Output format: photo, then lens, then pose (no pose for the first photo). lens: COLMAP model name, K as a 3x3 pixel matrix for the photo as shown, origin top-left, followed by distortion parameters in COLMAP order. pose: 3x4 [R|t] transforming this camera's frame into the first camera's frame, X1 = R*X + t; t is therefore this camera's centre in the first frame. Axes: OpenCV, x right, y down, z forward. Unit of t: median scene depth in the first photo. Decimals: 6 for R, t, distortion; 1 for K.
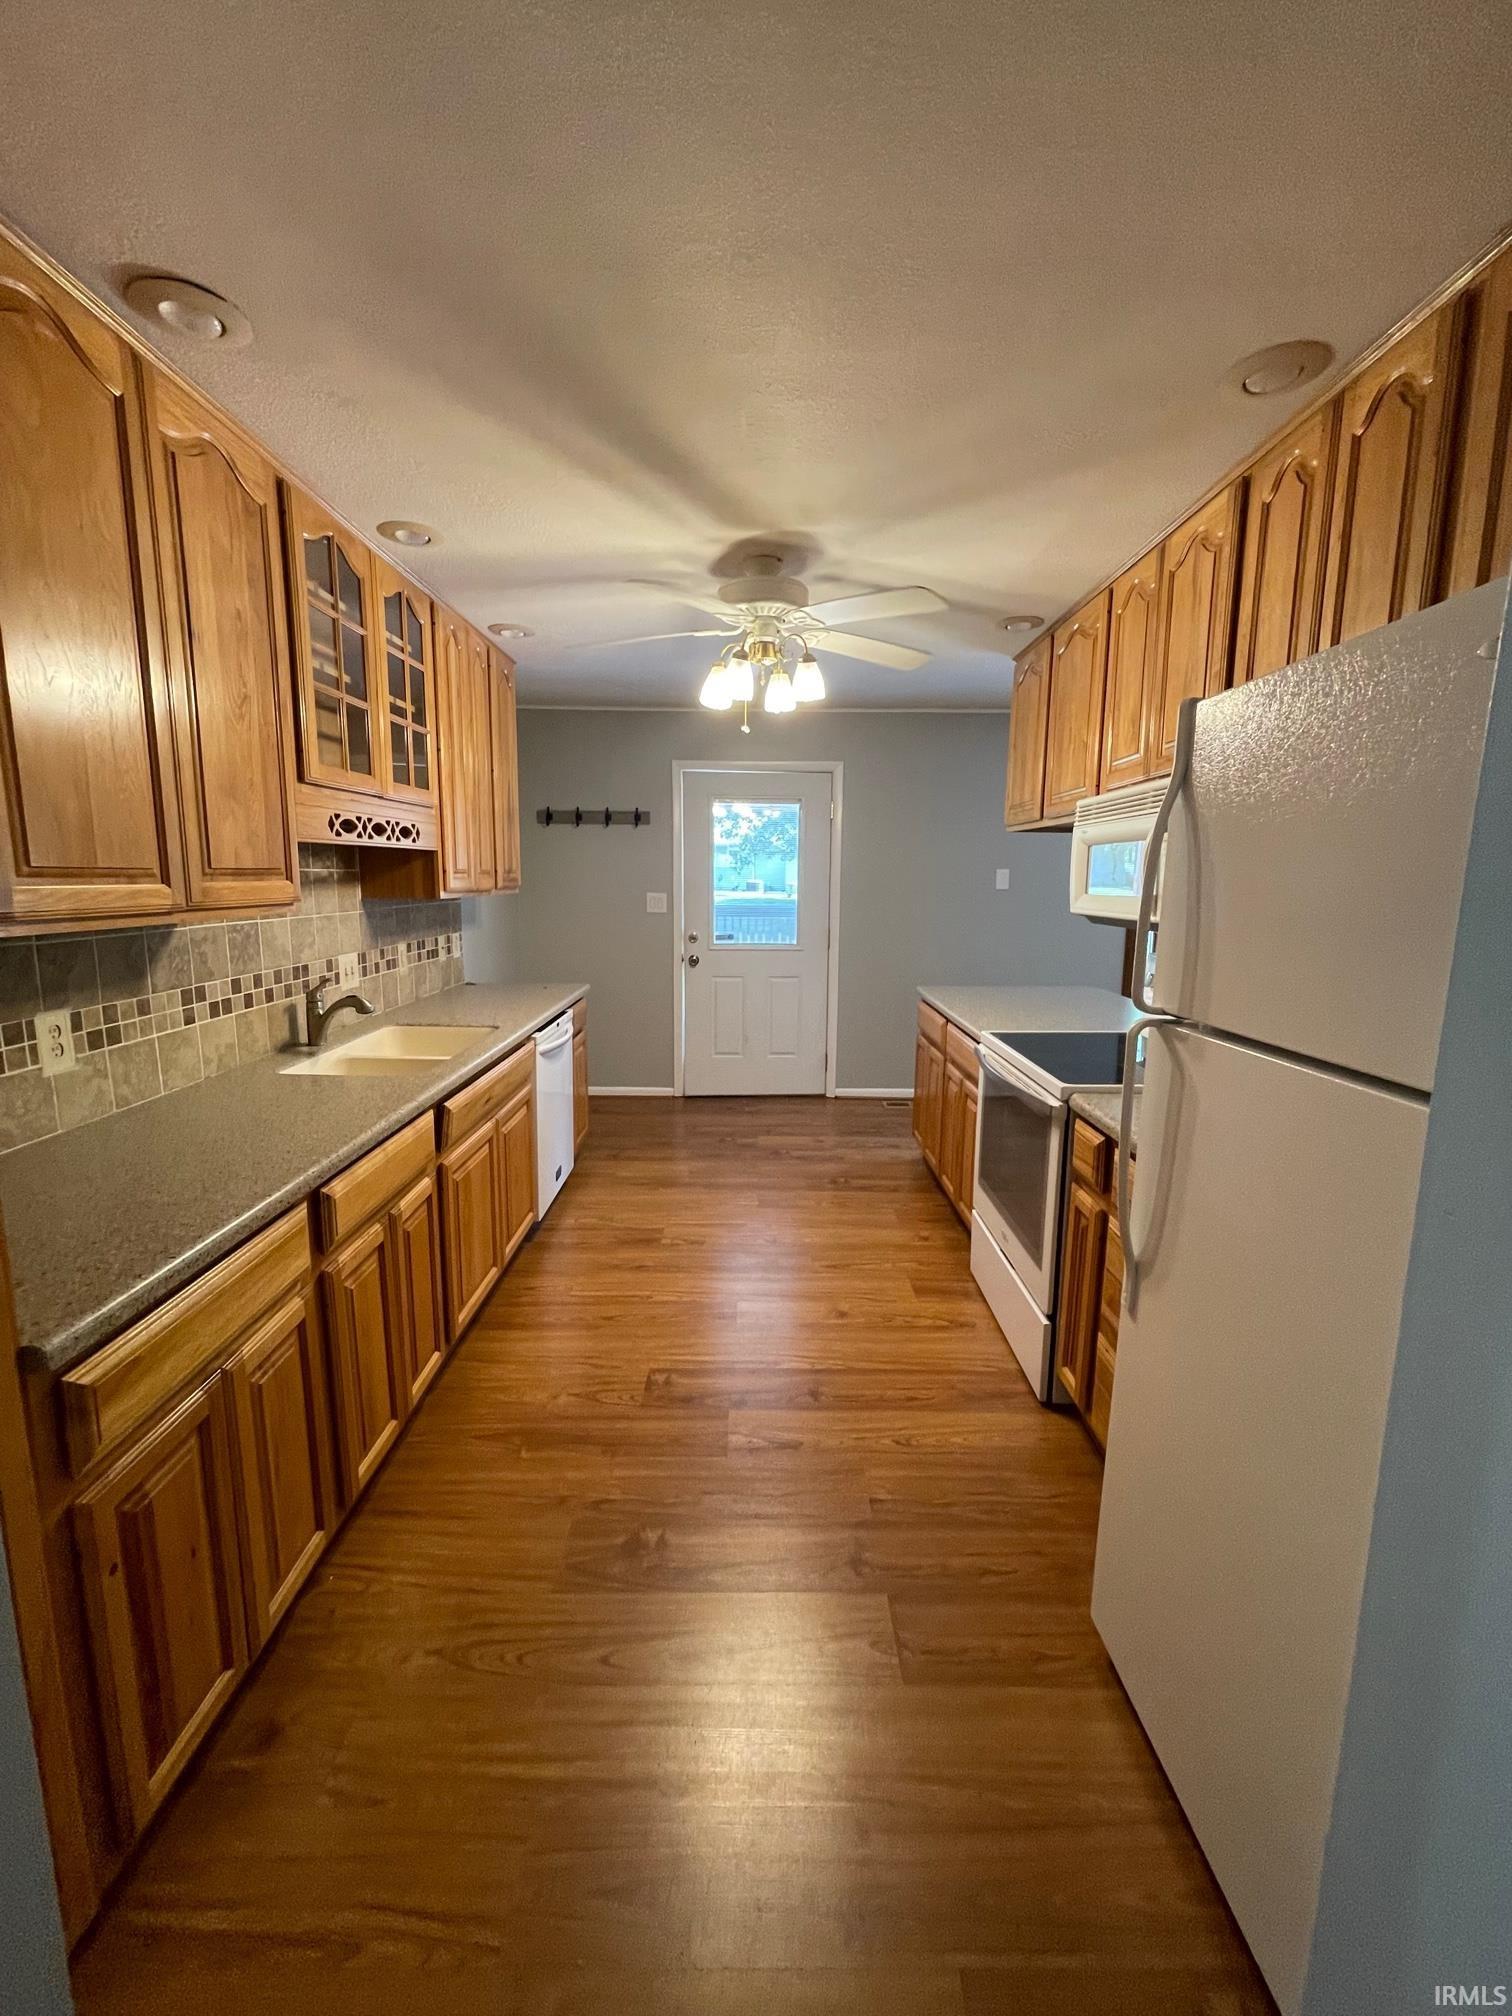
lens RADIAL K [[819.4, 0, 763.3], [0, 819.4, 998.0], [0, 0, 1]] dist [-0.007948, 0.001788]
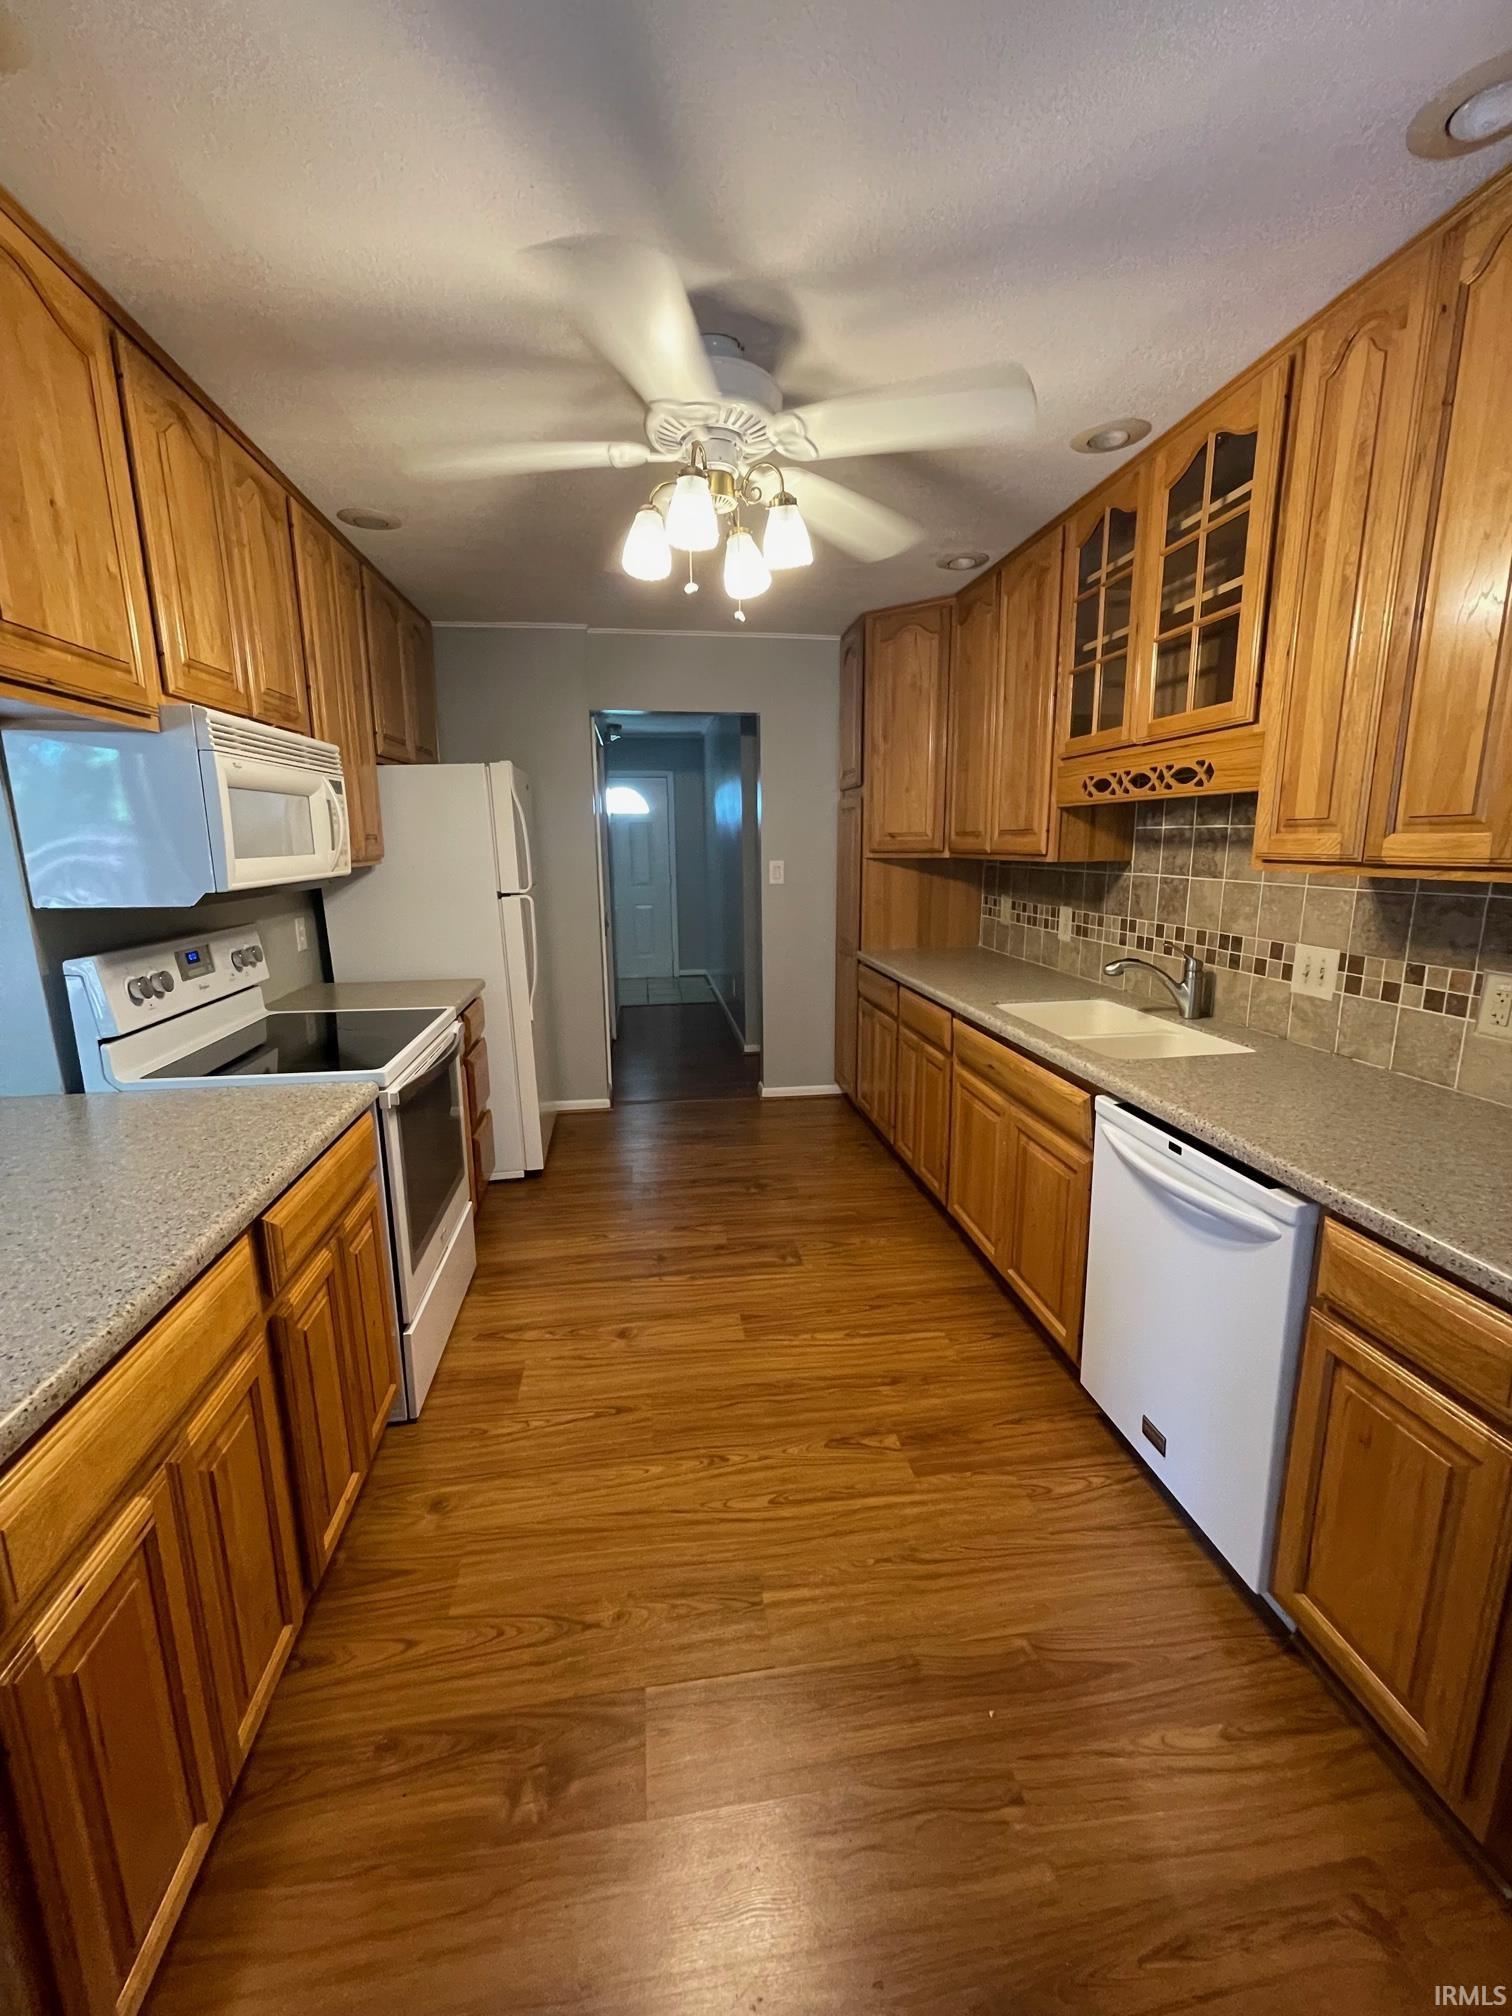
lens RADIAL K [[819.4, 0, 760.7], [0, 819.4, 1011.7], [0, 0, 1]] dist [-0.007948, 0.001788]
pose [[-0.990216, 0.026323, -0.137041, 0.071343], [-0.023234, 0.937241, 0.347907, -0.289795], [0.137599, 0.347687, -0.927459, 1.990436]]
